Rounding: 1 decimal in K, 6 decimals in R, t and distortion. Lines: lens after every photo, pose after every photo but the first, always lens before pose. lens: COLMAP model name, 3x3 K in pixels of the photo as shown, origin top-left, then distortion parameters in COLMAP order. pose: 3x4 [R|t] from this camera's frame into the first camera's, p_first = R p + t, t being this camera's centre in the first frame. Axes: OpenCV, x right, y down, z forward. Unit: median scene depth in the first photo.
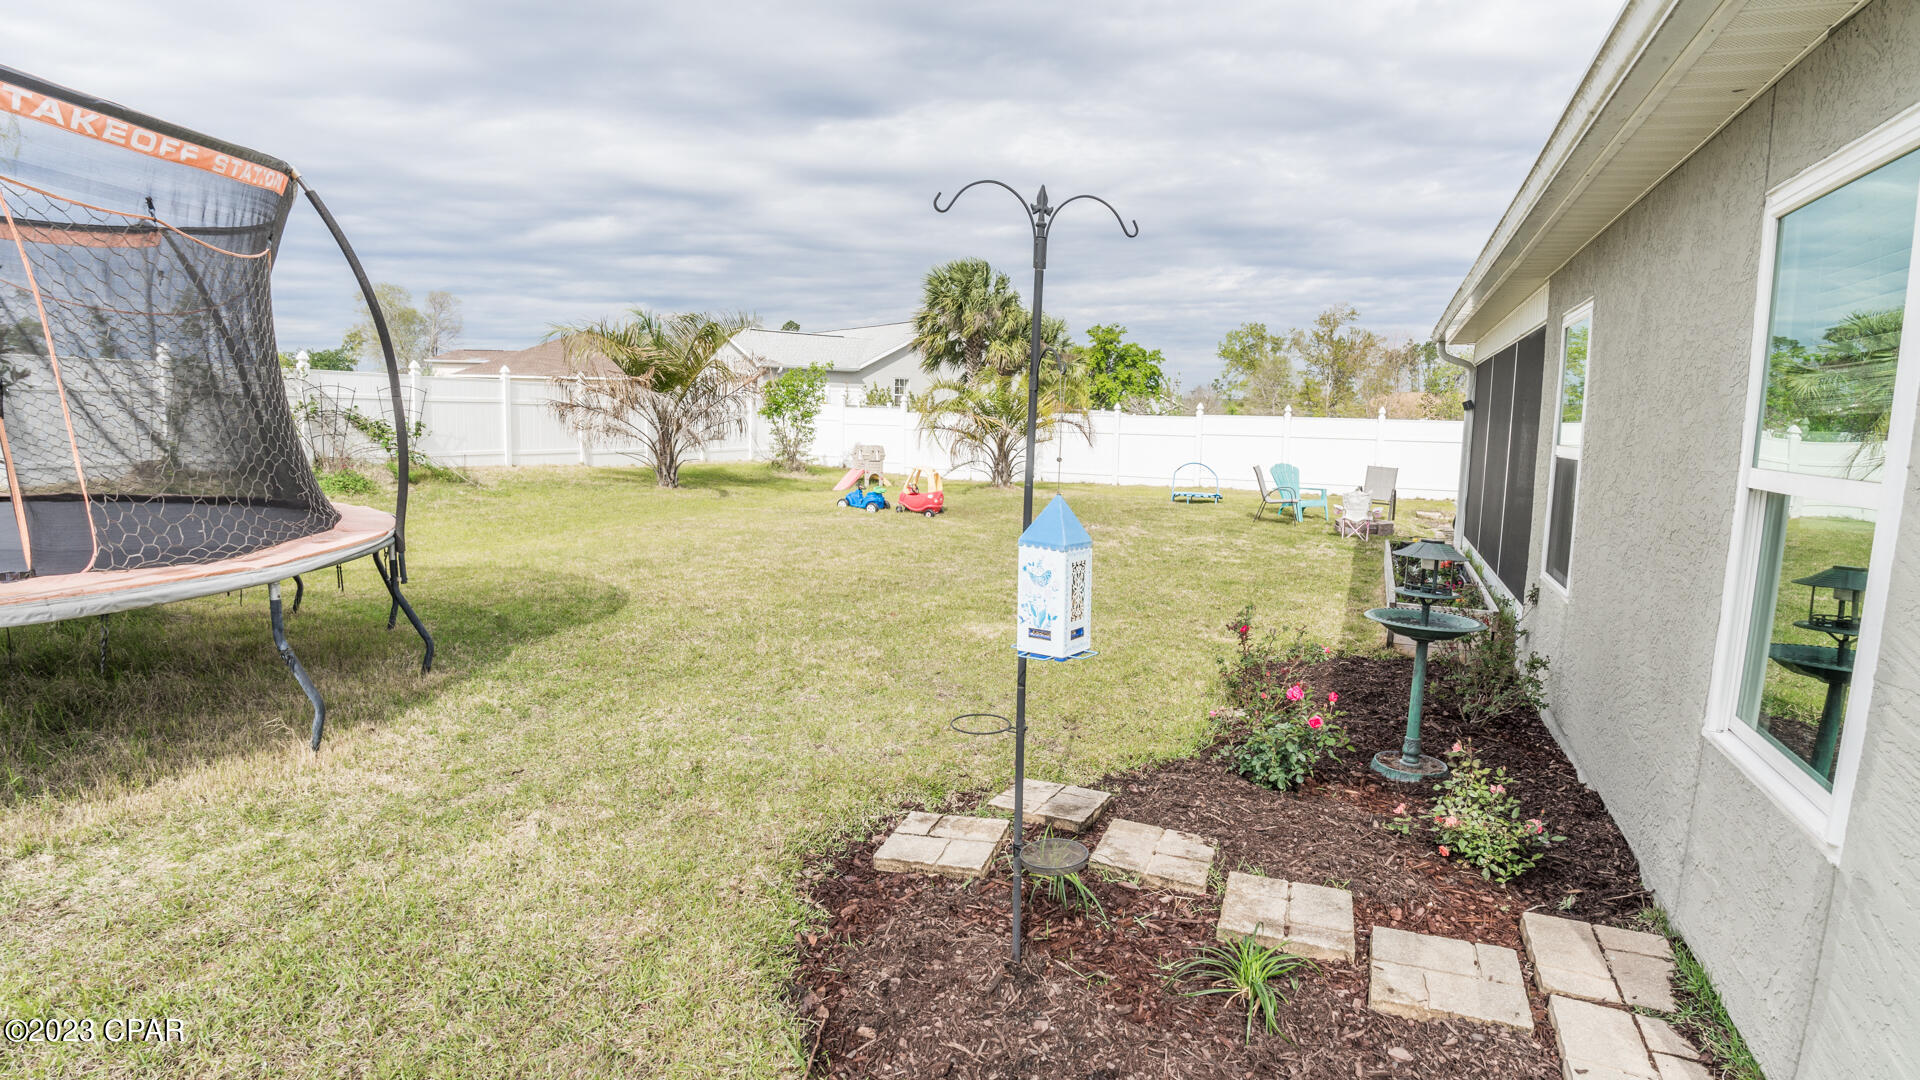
lens RADIAL K [[932.2, 0, 963.0], [0, 932.2, 540.7], [0, 0, 1]] dist [-0.082946, 0.019275]
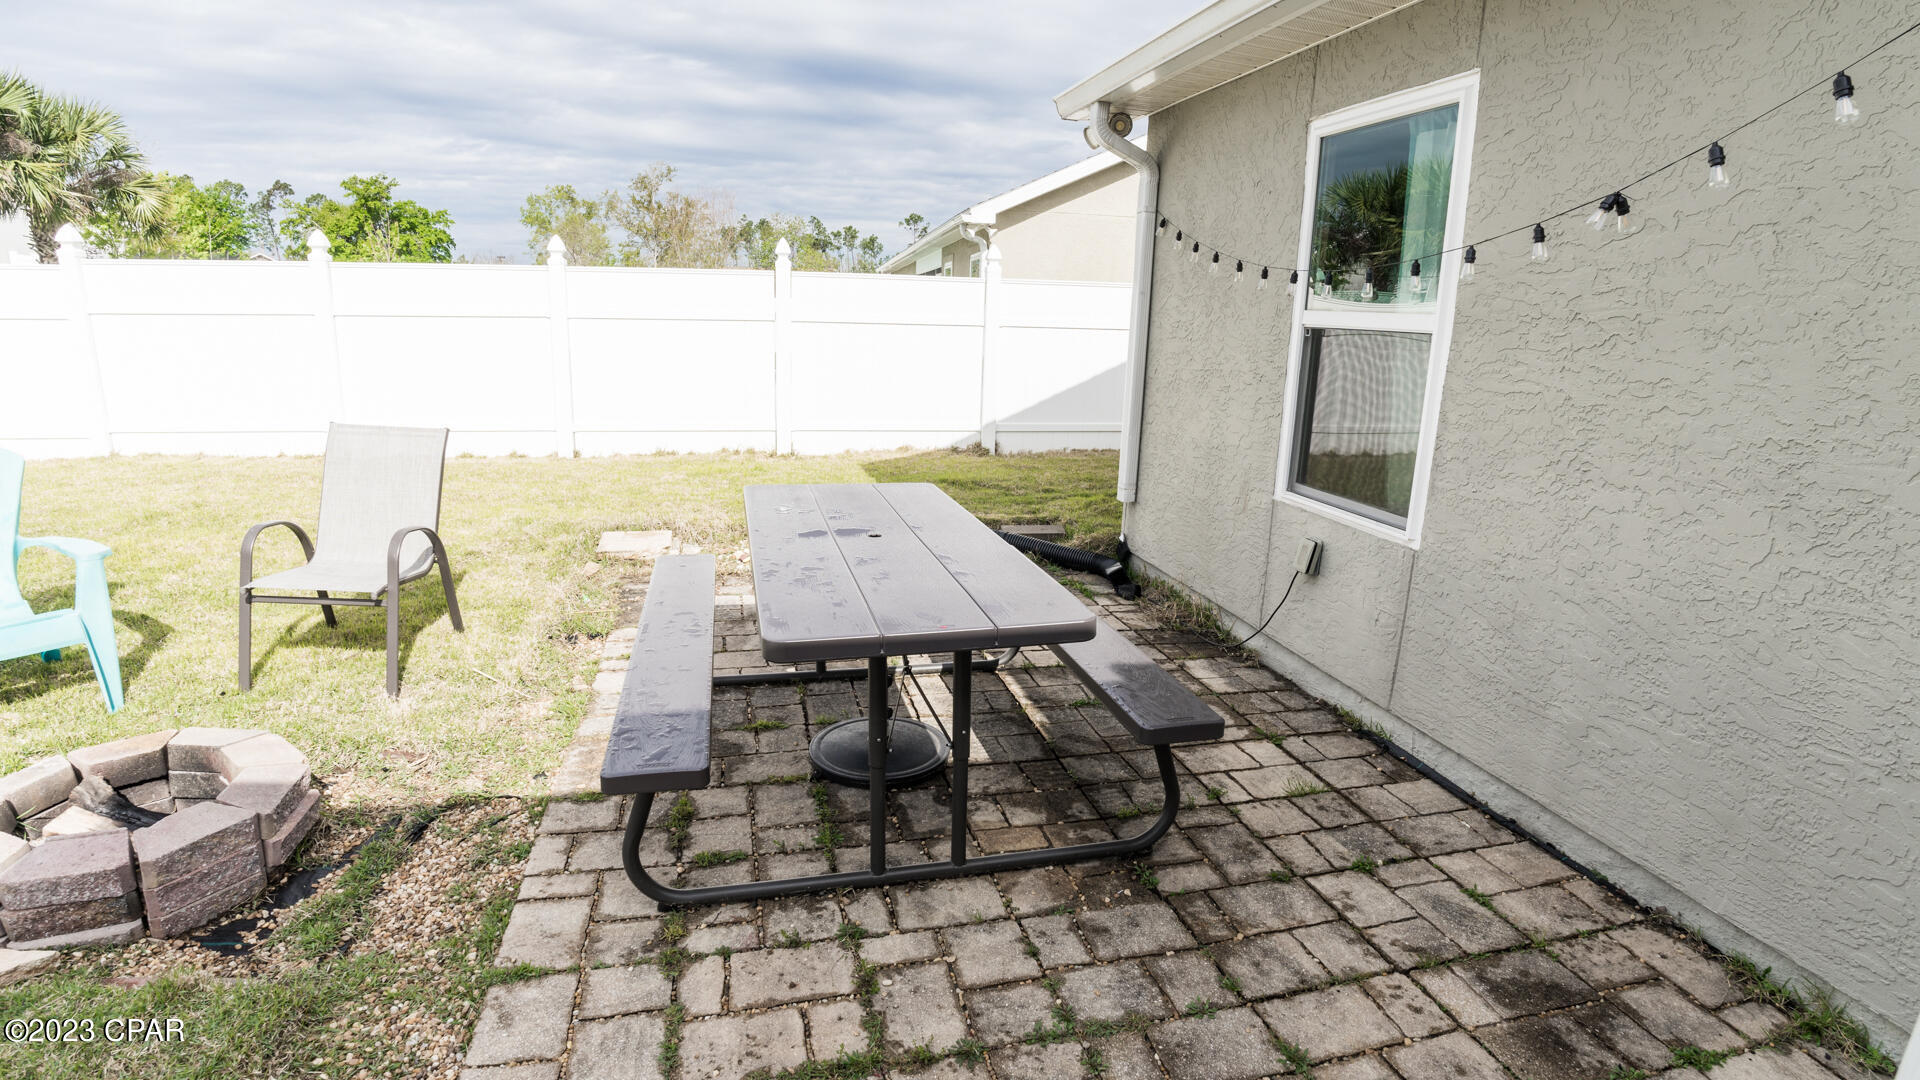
lens RADIAL K [[932.2, 0, 963.0], [0, 932.2, 540.7], [0, 0, 1]] dist [-0.082946, 0.019275]
pose [[0.785663, -0.142197, 0.602092, 0.186536], [0.065492, 0.986874, 0.147613, -0.032611], [-0.615179, -0.076542, 0.784663, 0.306335]]
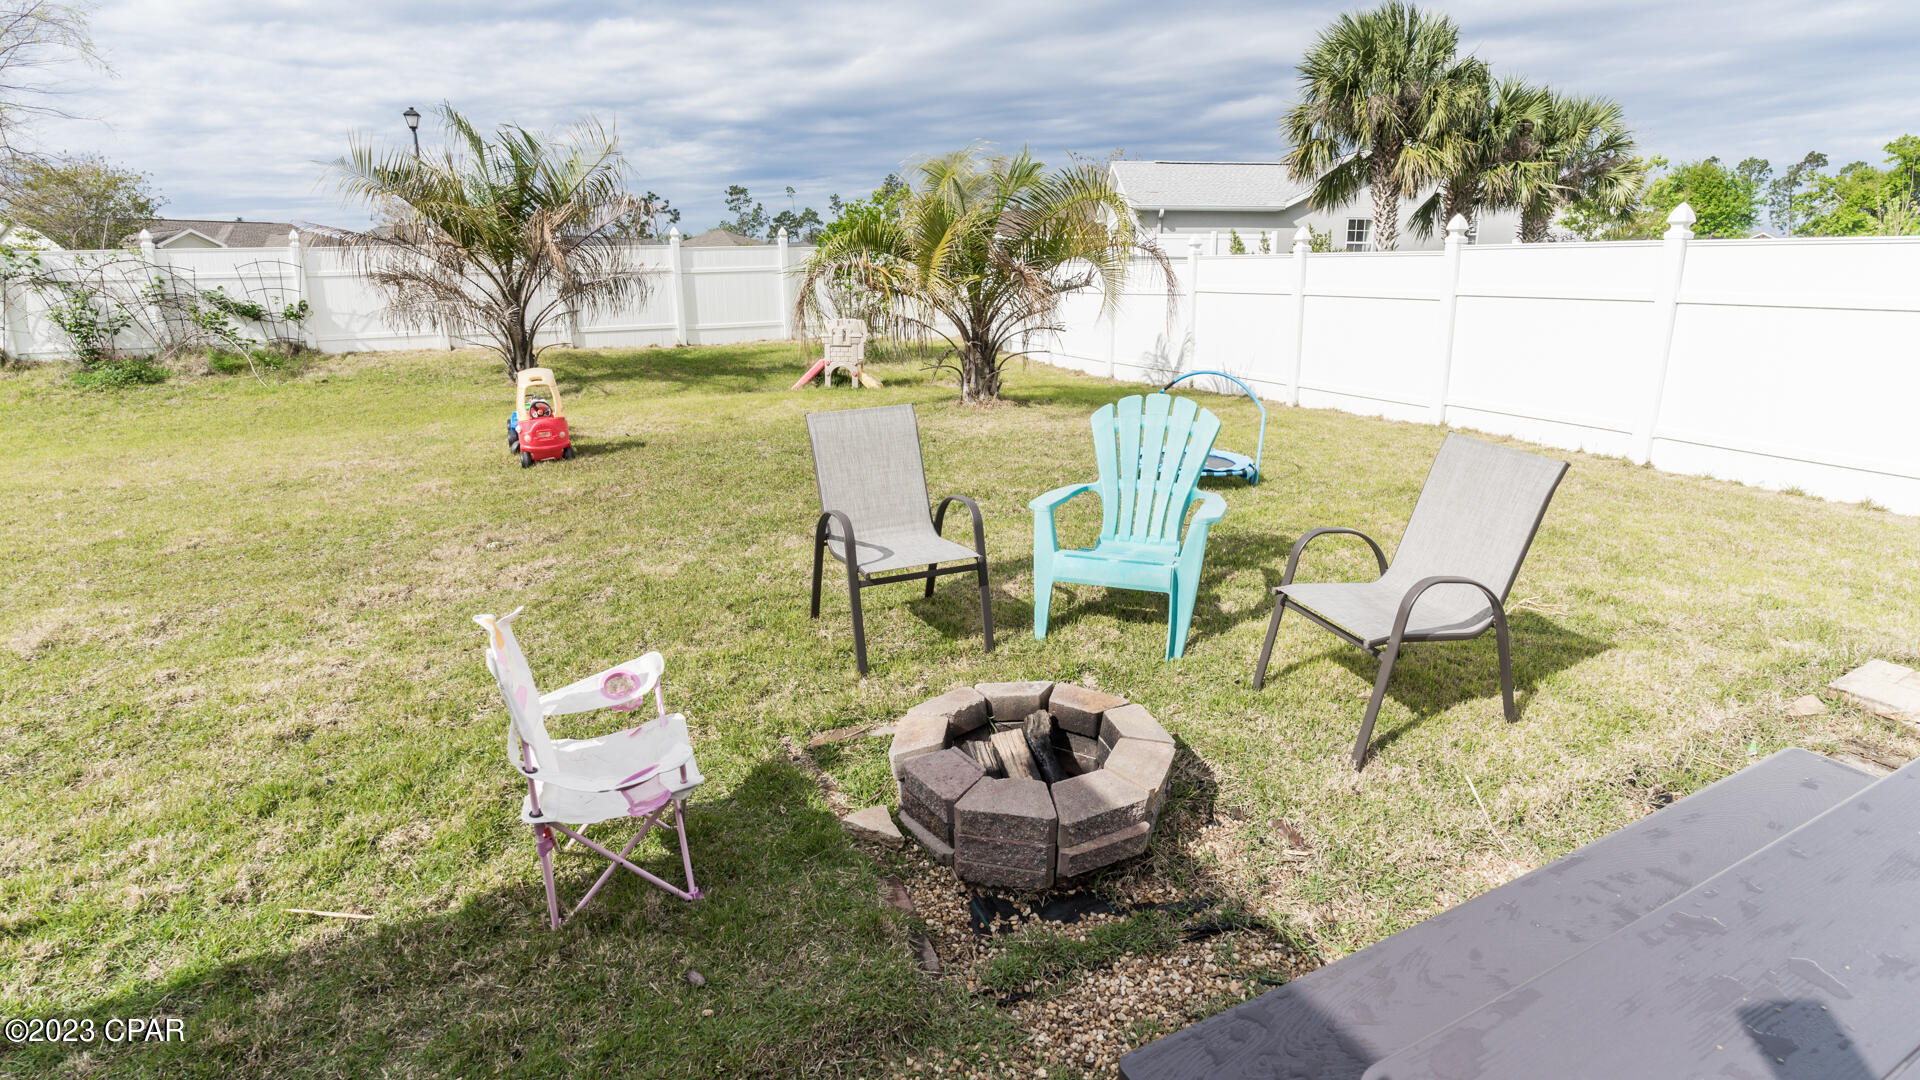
lens RADIAL K [[932.2, 0, 963.0], [0, 932.2, 540.7], [0, 0, 1]] dist [-0.082946, 0.019275]
pose [[0.761418, 0.150762, -0.630486, 0.217657], [-0.060366, 0.984845, 0.162593, -0.037041], [0.645444, -0.085742, 0.758980, 0.336121]]
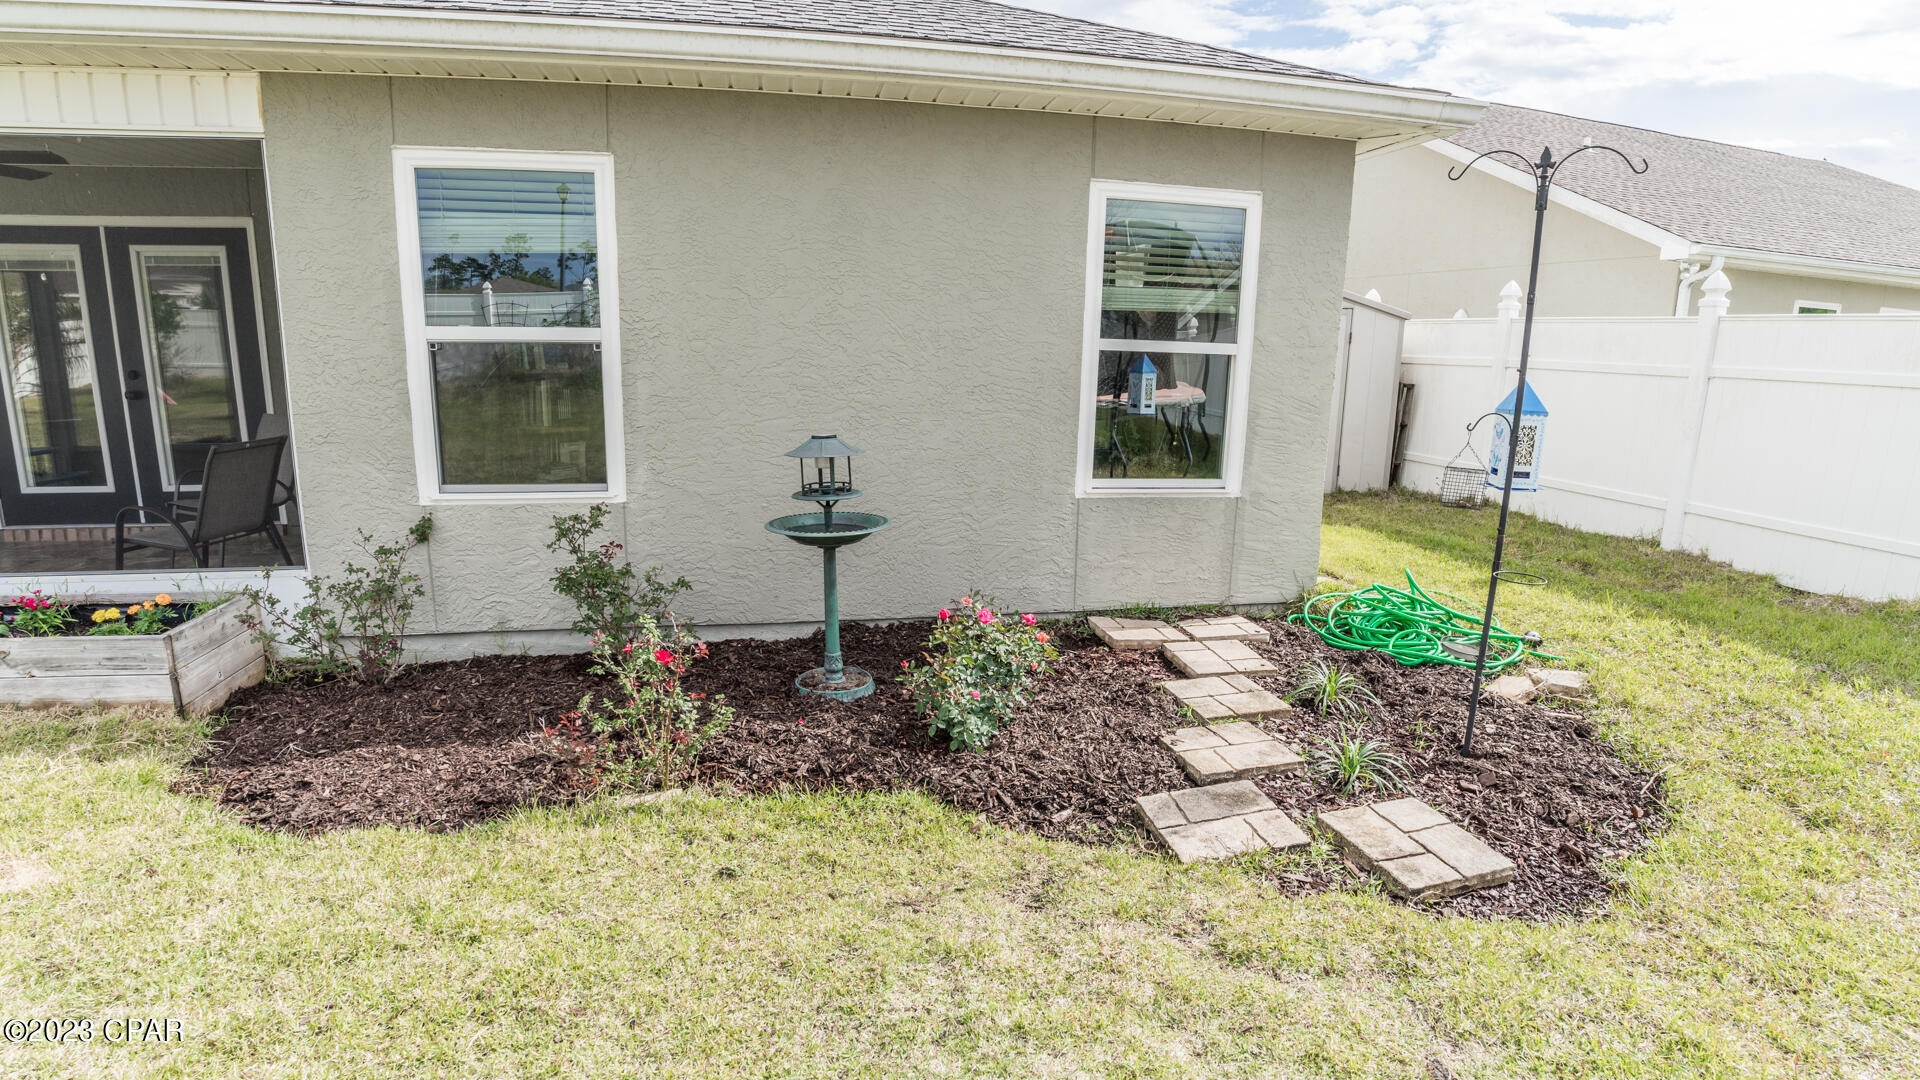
lens RADIAL K [[932.2, 0, 963.0], [0, 932.2, 540.7], [0, 0, 1]] dist [-0.082946, 0.019275]
pose [[-0.594746, -0.172003, 0.785297, -0.291297], [0.087510, 0.957186, 0.275928, -0.139428], [-0.799136, 0.232829, -0.554231, 1.365111]]
